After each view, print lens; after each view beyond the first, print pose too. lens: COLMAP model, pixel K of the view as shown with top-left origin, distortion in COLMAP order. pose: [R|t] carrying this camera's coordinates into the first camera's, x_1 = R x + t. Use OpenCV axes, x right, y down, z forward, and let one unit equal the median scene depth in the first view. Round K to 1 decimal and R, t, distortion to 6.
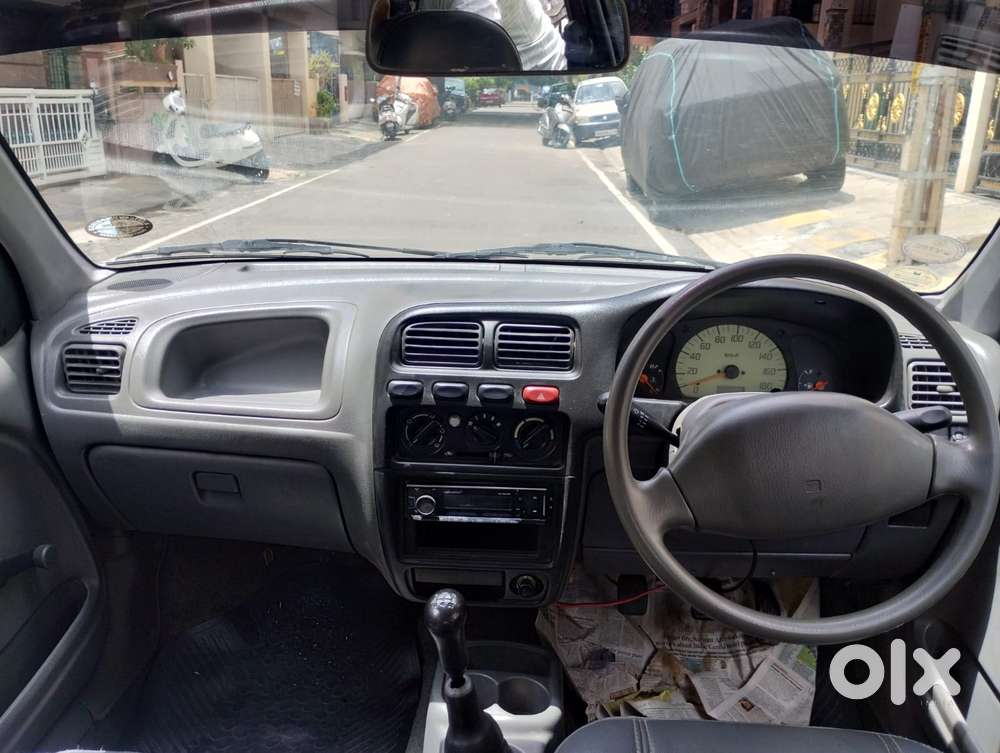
lens RADIAL K [[828.1, 0, 500.2], [0, 828.1, 382.6], [0, 0, 1]] dist [0.063241, -0.076767]
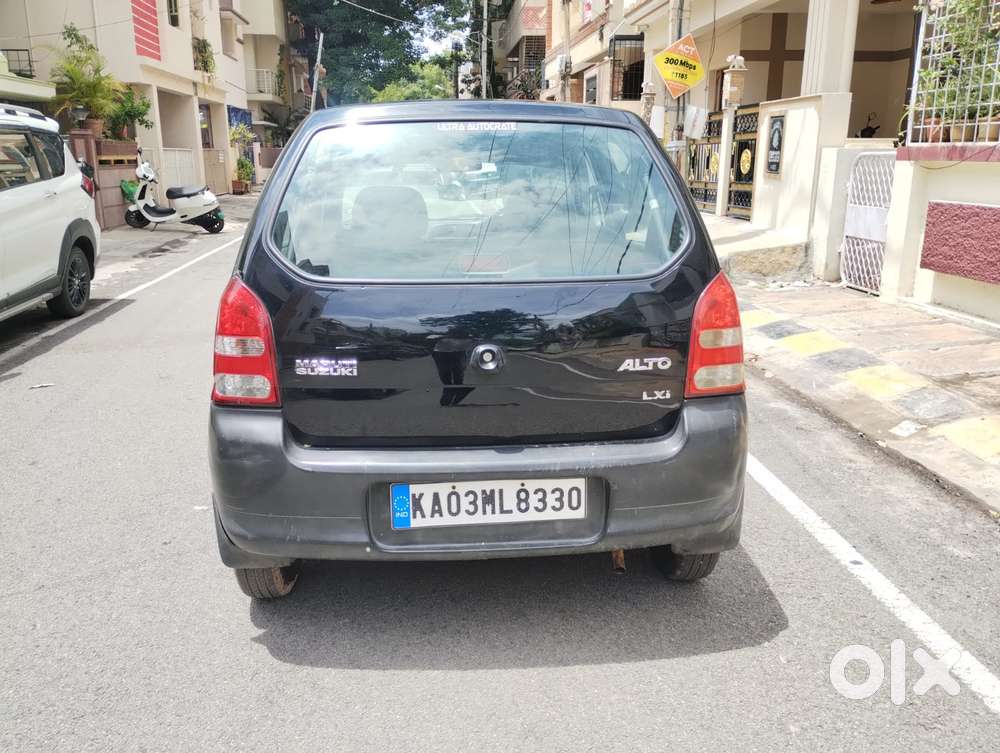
lens RADIAL K [[828.1, 0, 495.7], [0, 828.1, 380.9], [0, 0, 1]] dist [0.063241, -0.076767]
pose [[0.992052, -0.055570, 0.112890, -0.015621], [0.062803, 0.996126, -0.061559, 0.048827], [-0.109032, 0.068159, 0.991699, -0.155430]]
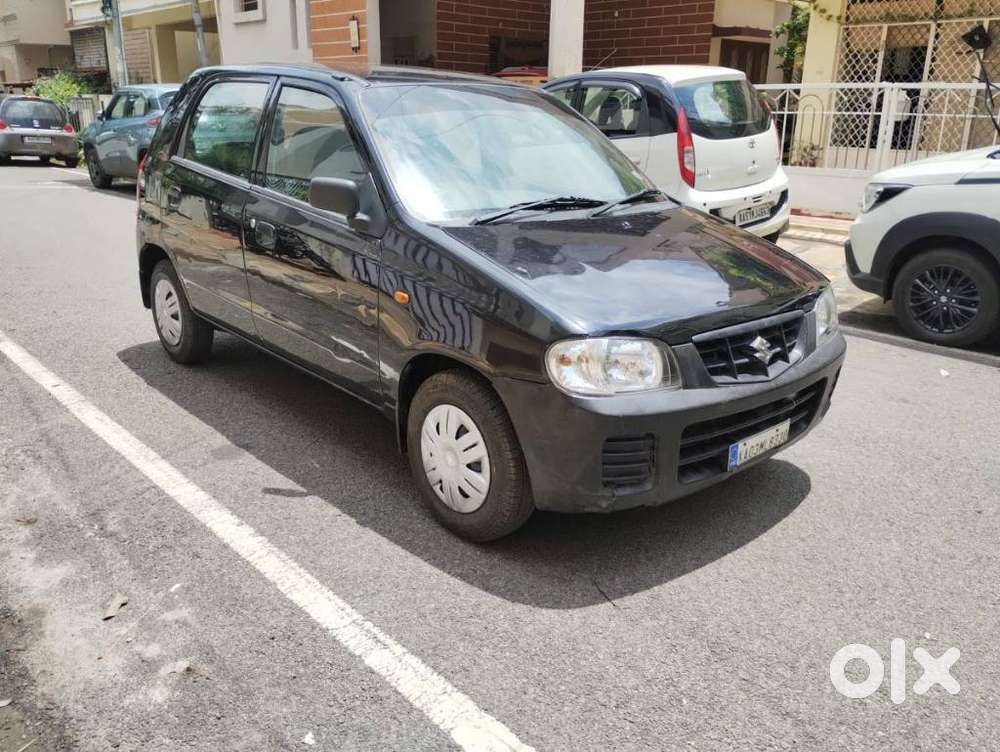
lens RADIAL K [[828.1, 0, 492.9], [0, 828.1, 373.9], [0, 0, 1]] dist [0.063241, -0.076767]
pose [[-0.728521, 0.171956, -0.663089, 0.109705], [-0.259781, 0.826324, 0.499703, -0.050222], [0.633853, 0.536302, -0.557324, 0.143204]]
